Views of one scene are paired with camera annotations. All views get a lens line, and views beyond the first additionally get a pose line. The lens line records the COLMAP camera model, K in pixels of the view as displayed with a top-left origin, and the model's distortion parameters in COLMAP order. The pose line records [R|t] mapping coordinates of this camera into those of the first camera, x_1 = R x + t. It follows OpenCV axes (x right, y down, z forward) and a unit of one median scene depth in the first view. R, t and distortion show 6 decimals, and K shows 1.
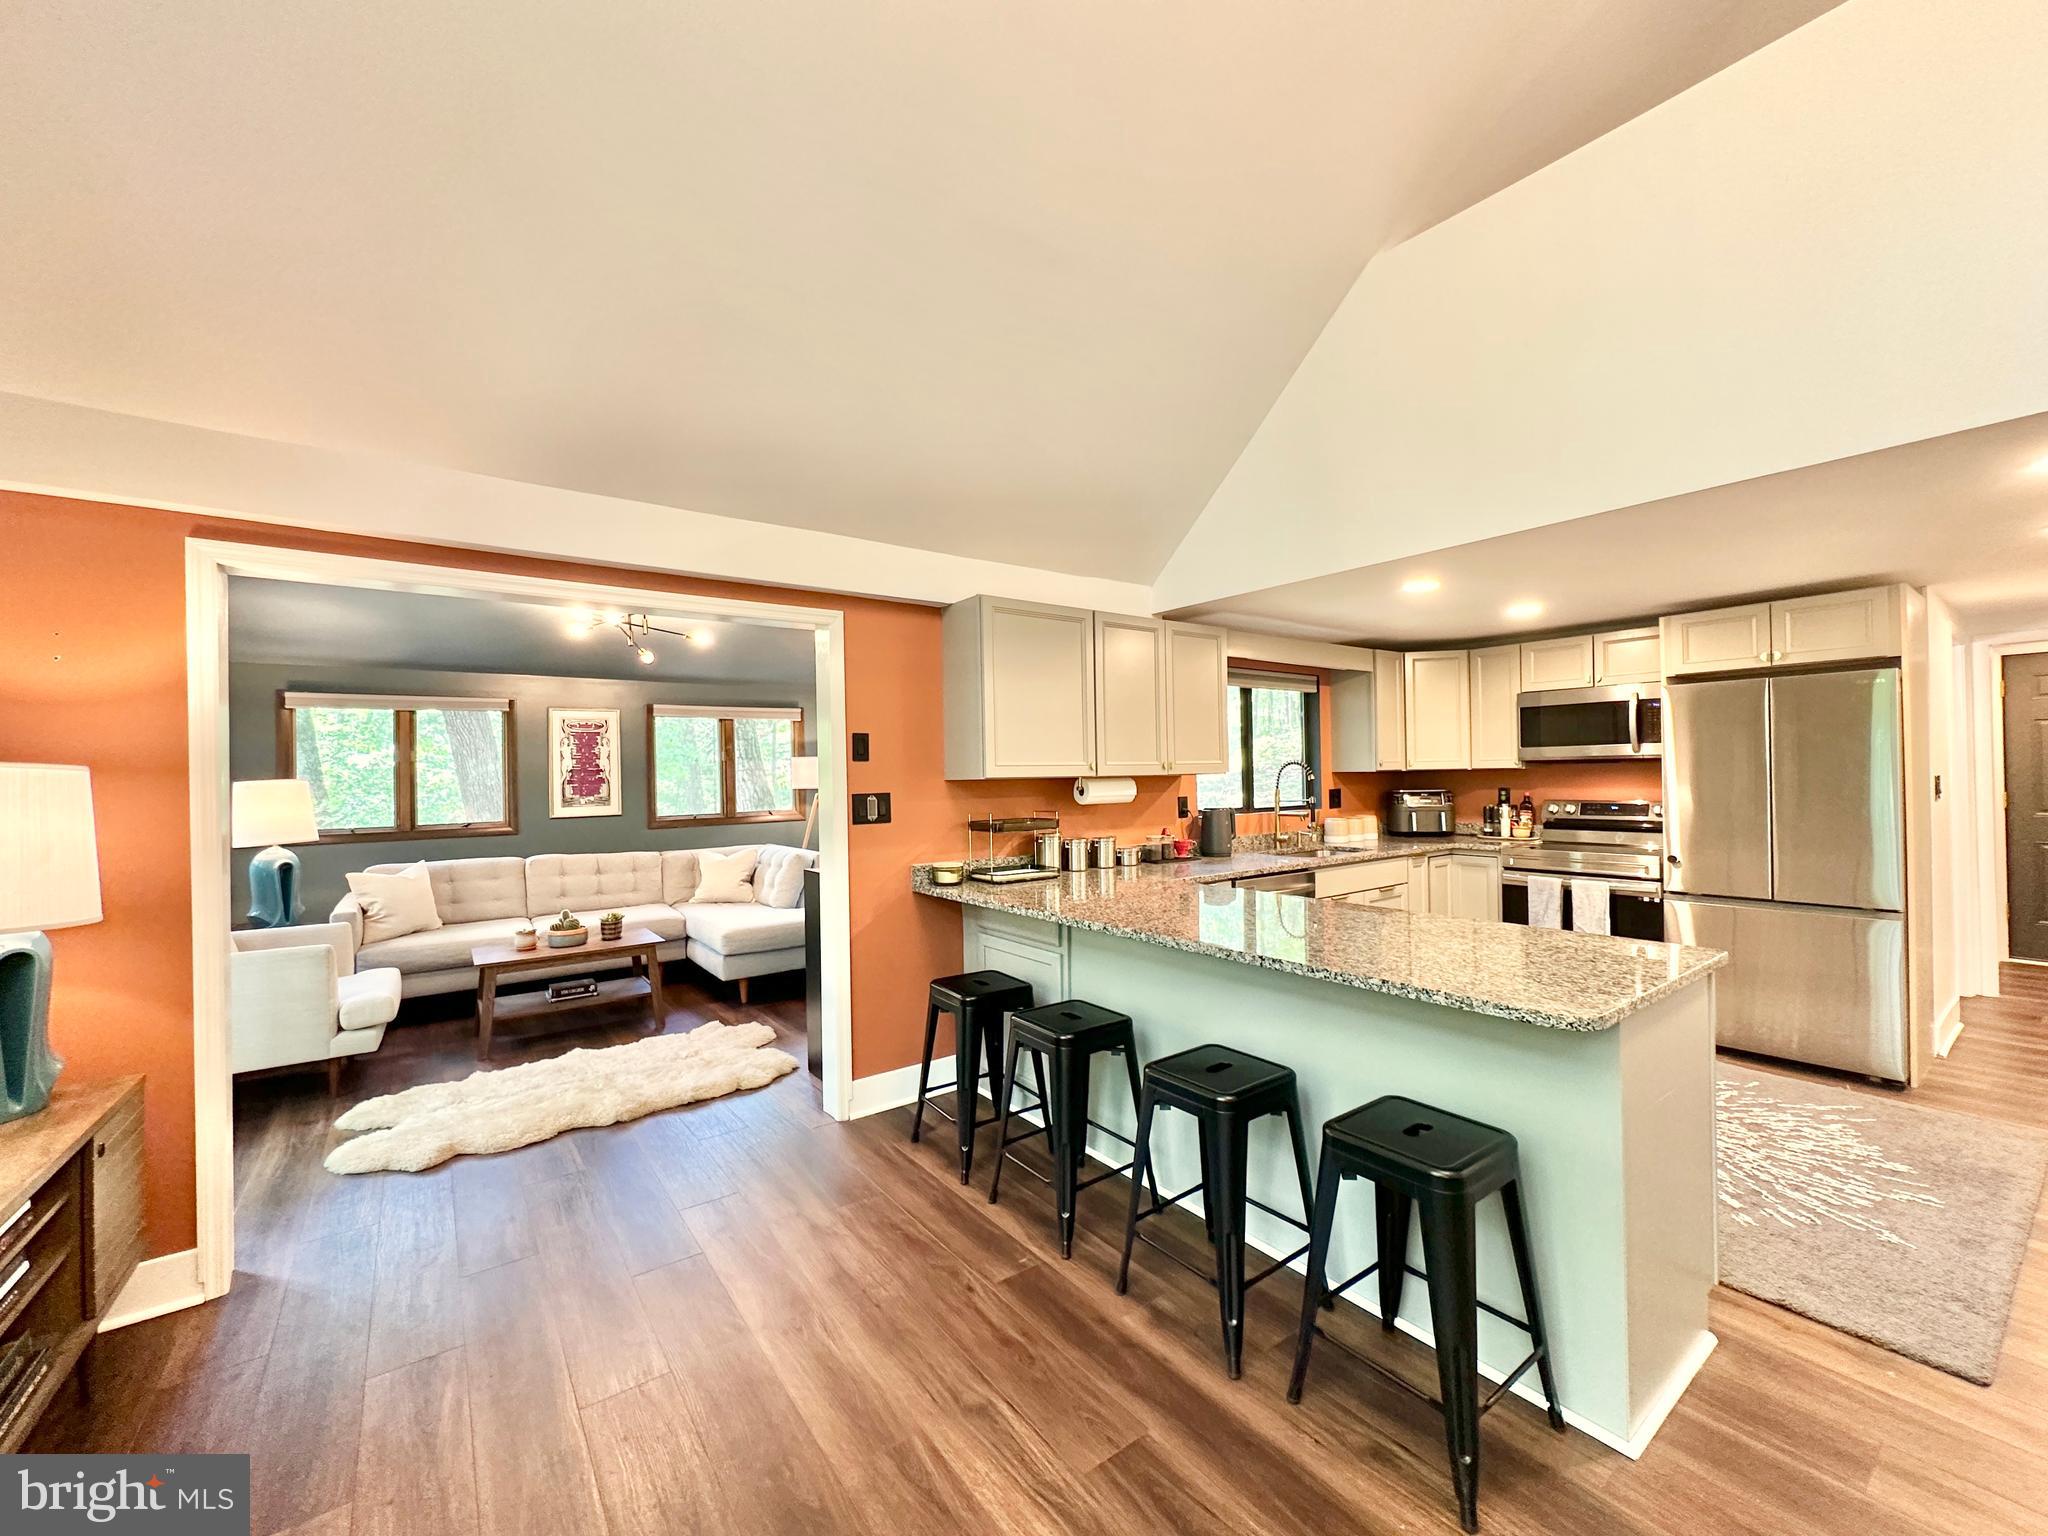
lens RADIAL K [[820.4, 0, 1023.8], [0, 820.4, 769.9], [0, 0, 1]] dist [0.001042, 0.000288]
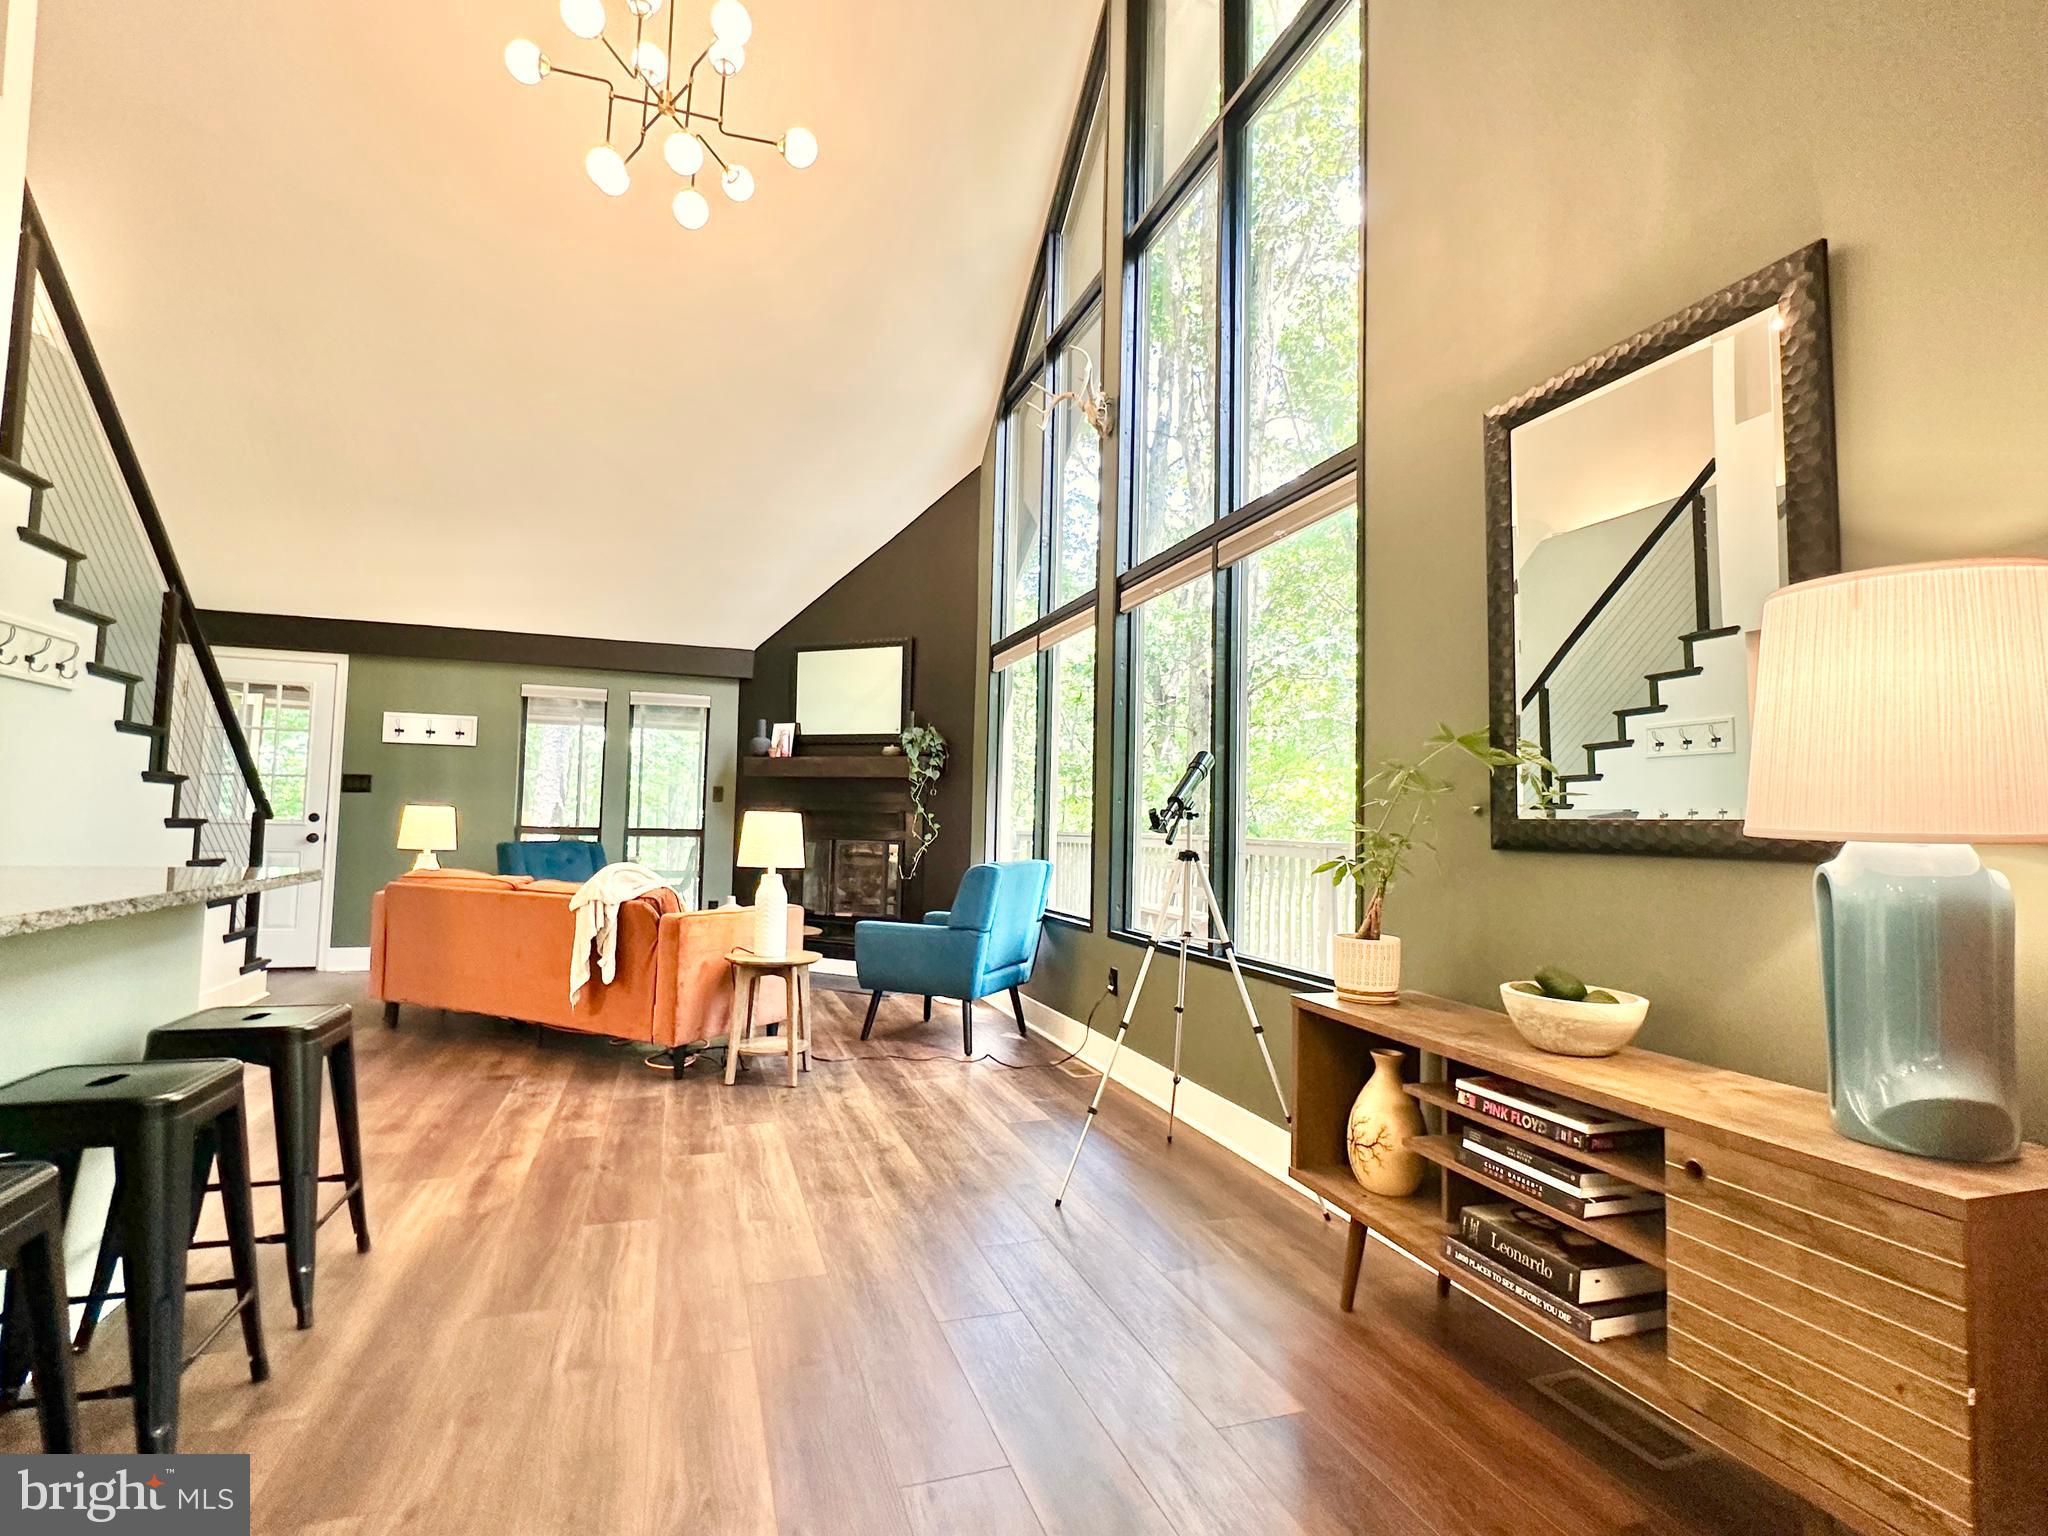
lens RADIAL K [[970.1, 0, 1018.2], [0, 970.1, 771.6], [0, 0, 1]] dist [0.000301, 0.000046]
pose [[-0.954153, 0.010715, 0.299128, -0.390964], [-0.009404, 0.997793, -0.065737, 0.092285], [-0.299172, -0.065536, -0.951946, 0.897719]]
